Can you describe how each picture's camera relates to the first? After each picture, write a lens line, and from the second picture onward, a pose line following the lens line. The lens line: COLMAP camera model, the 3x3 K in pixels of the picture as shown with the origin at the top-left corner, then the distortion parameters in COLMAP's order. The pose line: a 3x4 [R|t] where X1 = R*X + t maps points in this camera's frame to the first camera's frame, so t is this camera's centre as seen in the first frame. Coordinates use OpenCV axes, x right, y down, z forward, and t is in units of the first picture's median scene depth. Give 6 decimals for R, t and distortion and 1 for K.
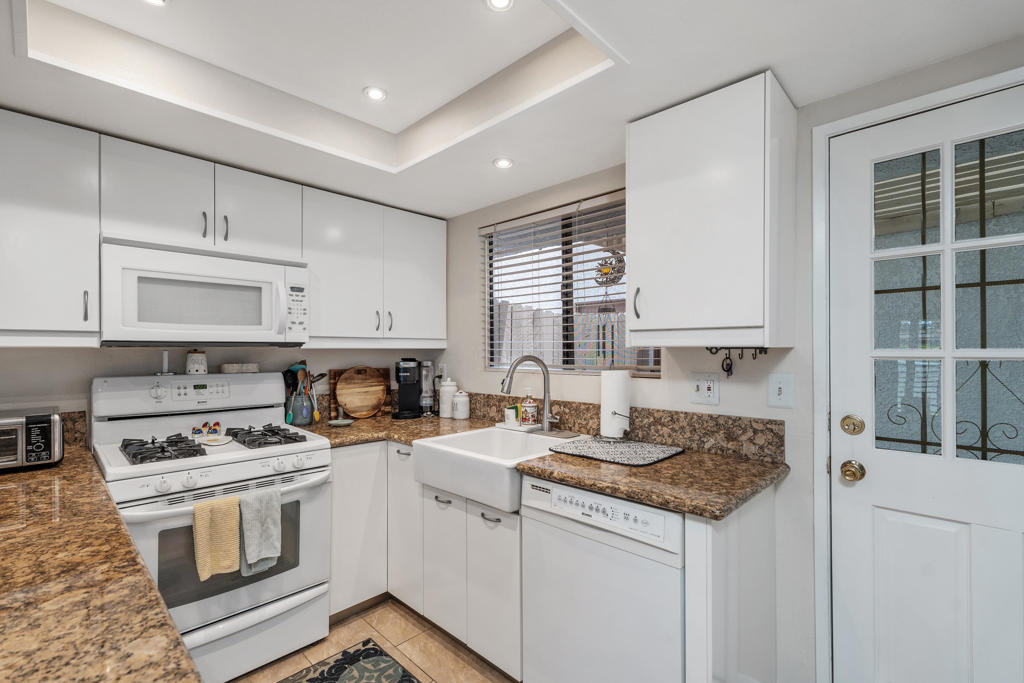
lens RADIAL K [[460.6, 0, 514.2], [0, 460.6, 350.1], [0, 0, 1]] dist [0.002005, 0.001572]
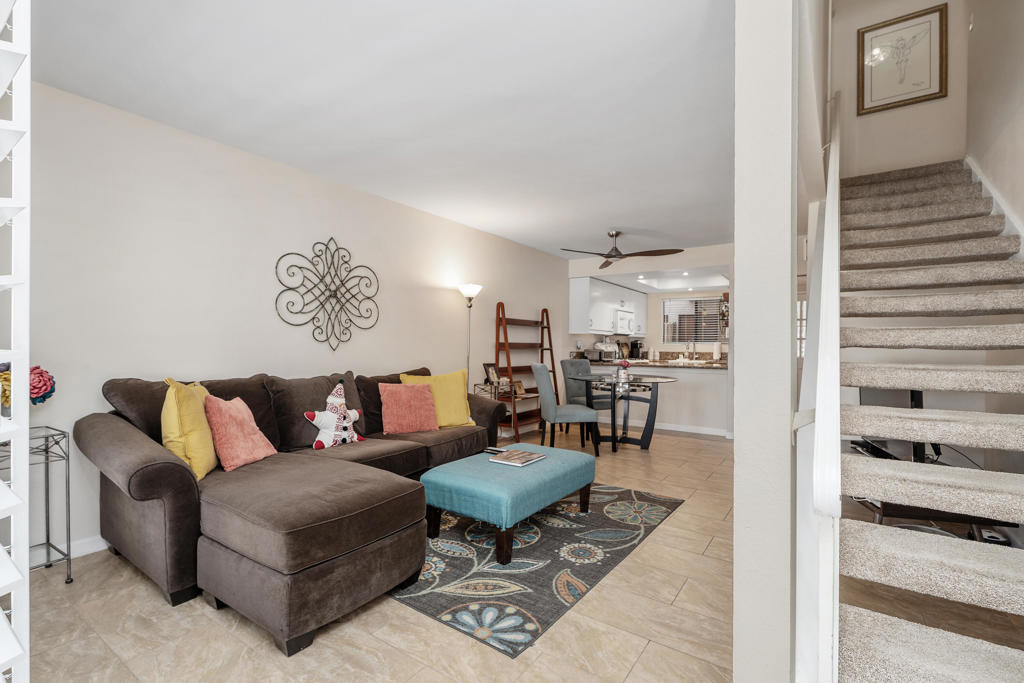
lens RADIAL K [[460.6, 0, 513.1], [0, 460.6, 358.9], [0, 0, 1]] dist [0.002005, 0.001572]
pose [[0.985777, 0.009166, 0.167811, -2.253274], [-0.014295, 0.999466, 0.029378, 0.092752], [-0.167452, -0.031359, 0.985381, -2.723147]]
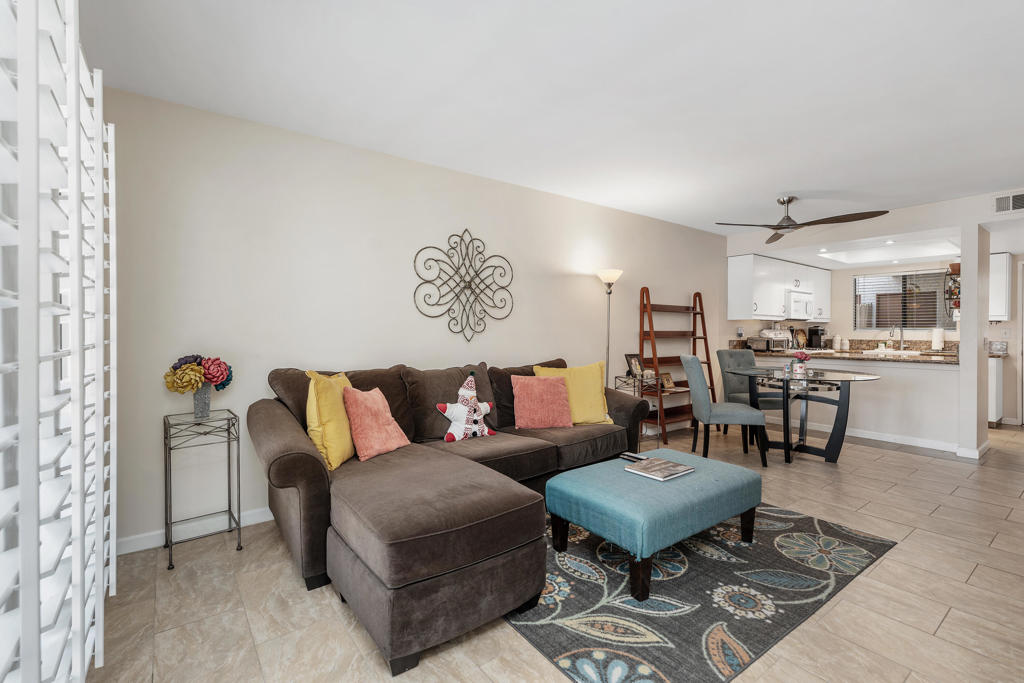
lens RADIAL K [[460.6, 0, 513.0], [0, 460.6, 335.3], [0, 0, 1]] dist [0.002005, 0.001572]
pose [[0.988606, 0.008976, -0.150261, -2.197552], [-0.007394, 0.999911, 0.011084, 0.077640], [0.150347, -0.009846, 0.988584, -2.580321]]
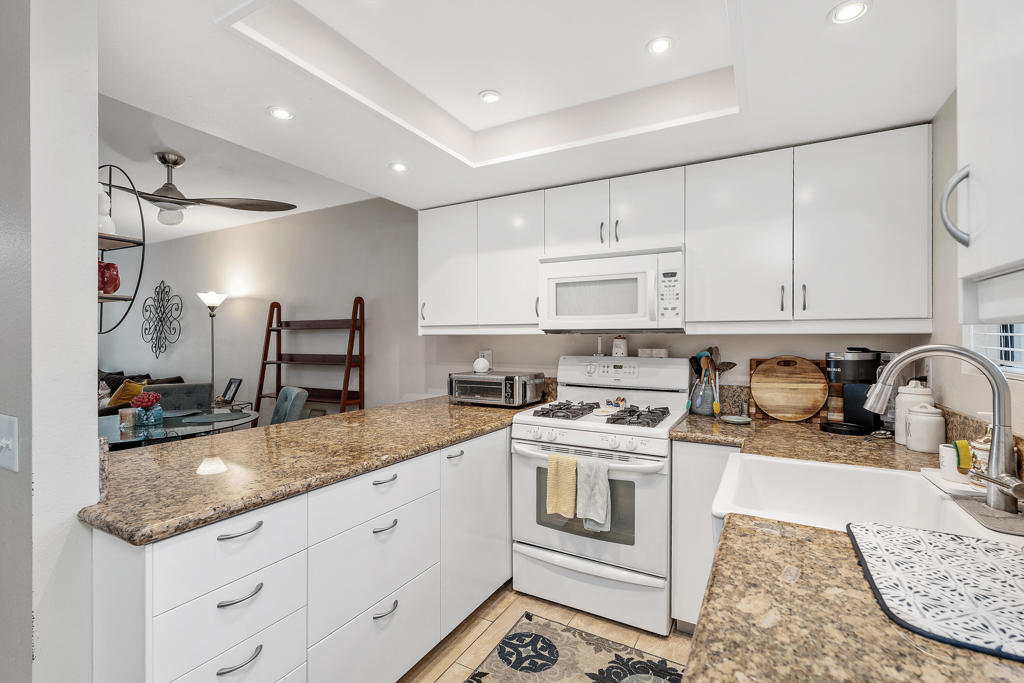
lens RADIAL K [[460.6, 0, 512.9], [0, 460.6, 338.7], [0, 0, 1]] dist [0.002005, 0.001572]
pose [[0.267073, 0.000012, -0.963676, 0.443774], [-0.001447, 0.999999, -0.000388, 0.007865], [0.963675, 0.001498, 0.267072, 0.456679]]
